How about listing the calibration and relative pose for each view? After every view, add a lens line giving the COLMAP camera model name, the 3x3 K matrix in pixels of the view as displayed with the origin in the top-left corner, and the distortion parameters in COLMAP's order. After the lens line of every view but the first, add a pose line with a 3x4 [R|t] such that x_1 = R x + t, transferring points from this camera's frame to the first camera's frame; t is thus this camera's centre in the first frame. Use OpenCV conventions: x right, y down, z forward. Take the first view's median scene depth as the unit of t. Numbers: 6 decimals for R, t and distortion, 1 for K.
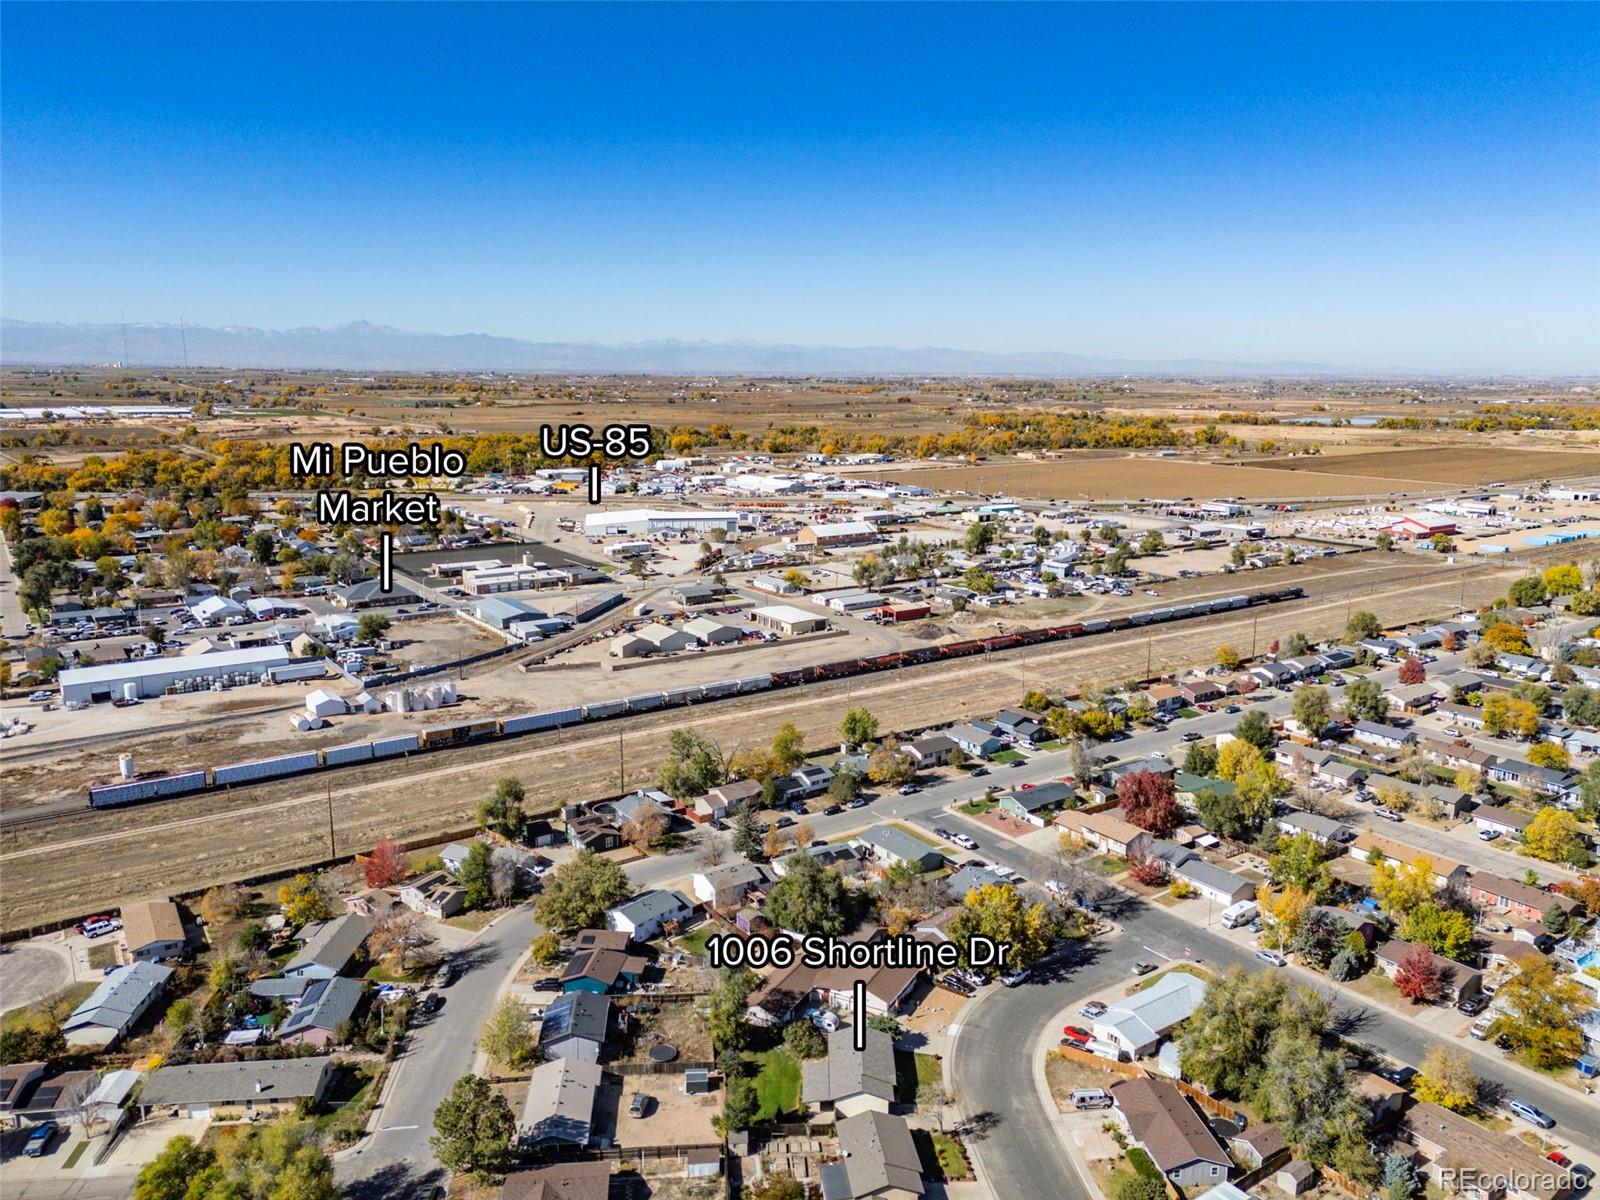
lens RADIAL K [[1126.8, 0, 799.6], [0, 1126.8, 627.6], [0, 0, 1]] dist [0.086614, -0.089767]
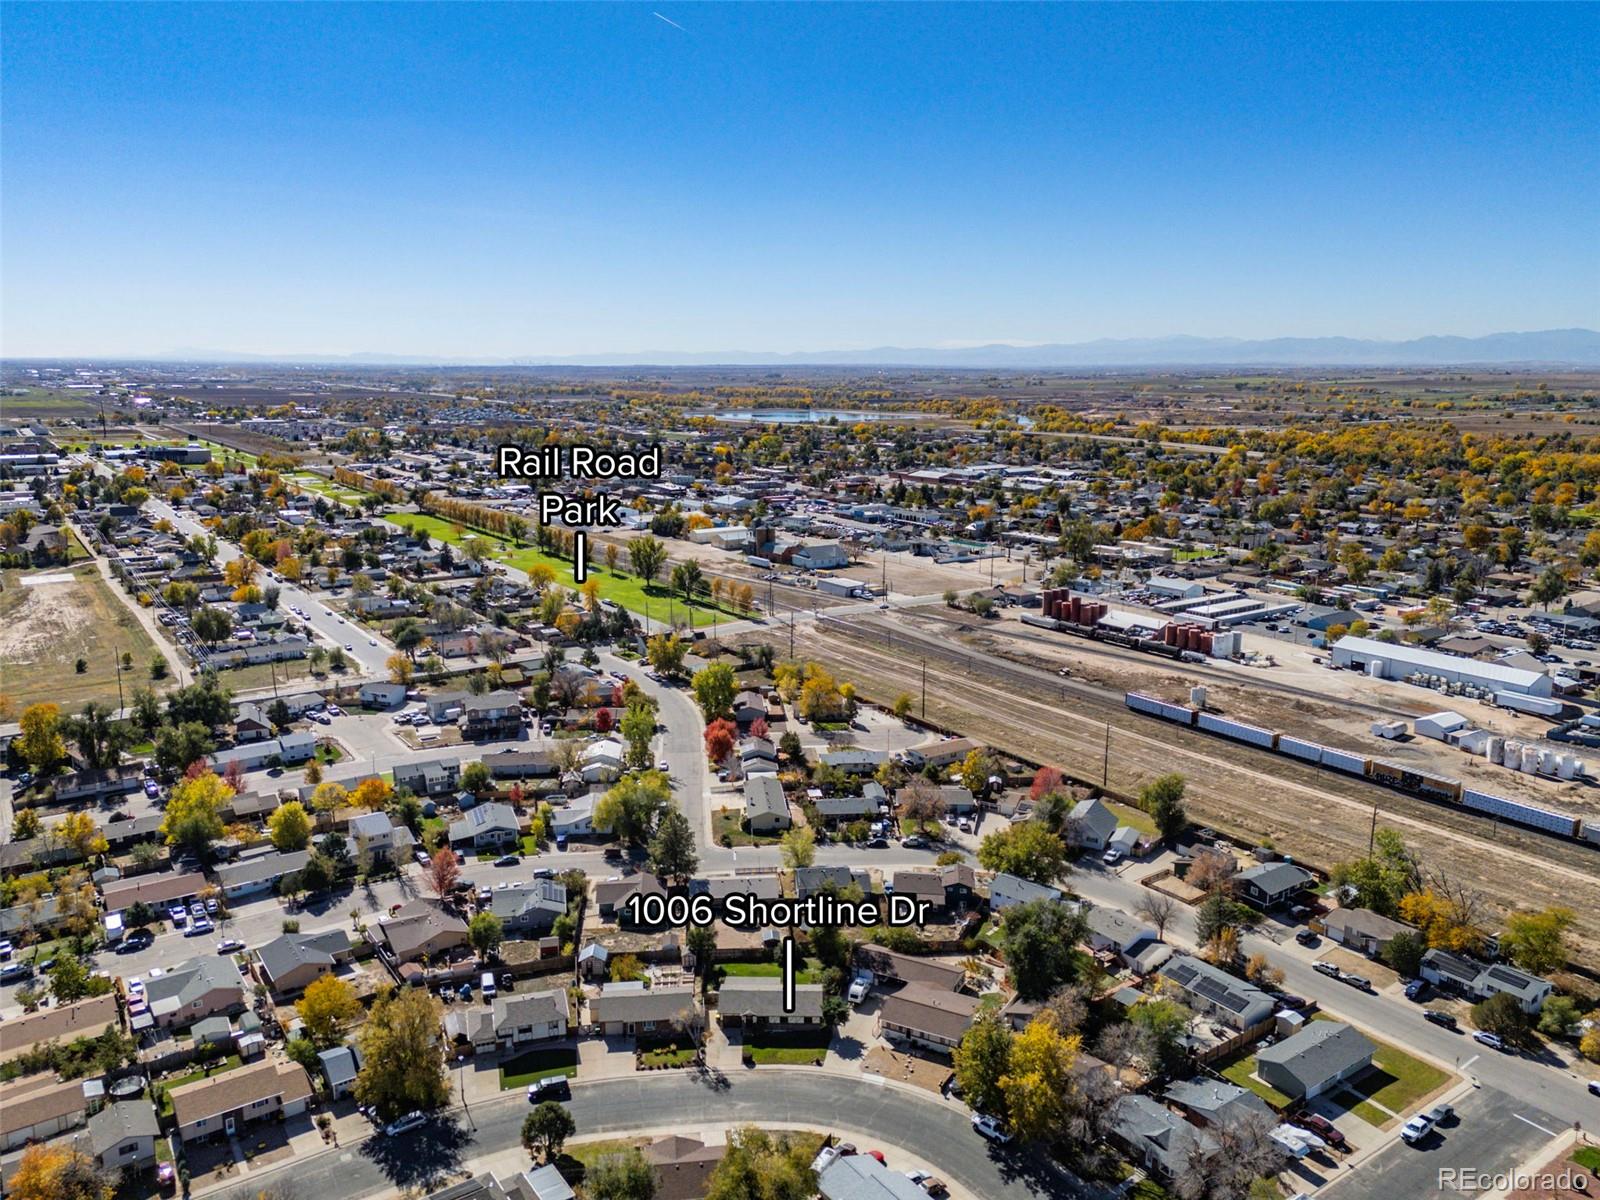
lens RADIAL K [[1126.8, 0, 799.6], [0, 1126.8, 627.6], [0, 0, 1]] dist [0.086614, -0.089767]
pose [[0.029173, 0.219097, -0.975267, 0.588062], [-0.228421, 0.951326, 0.206886, -0.105564], [0.973125, 0.216736, 0.077800, 0.487936]]
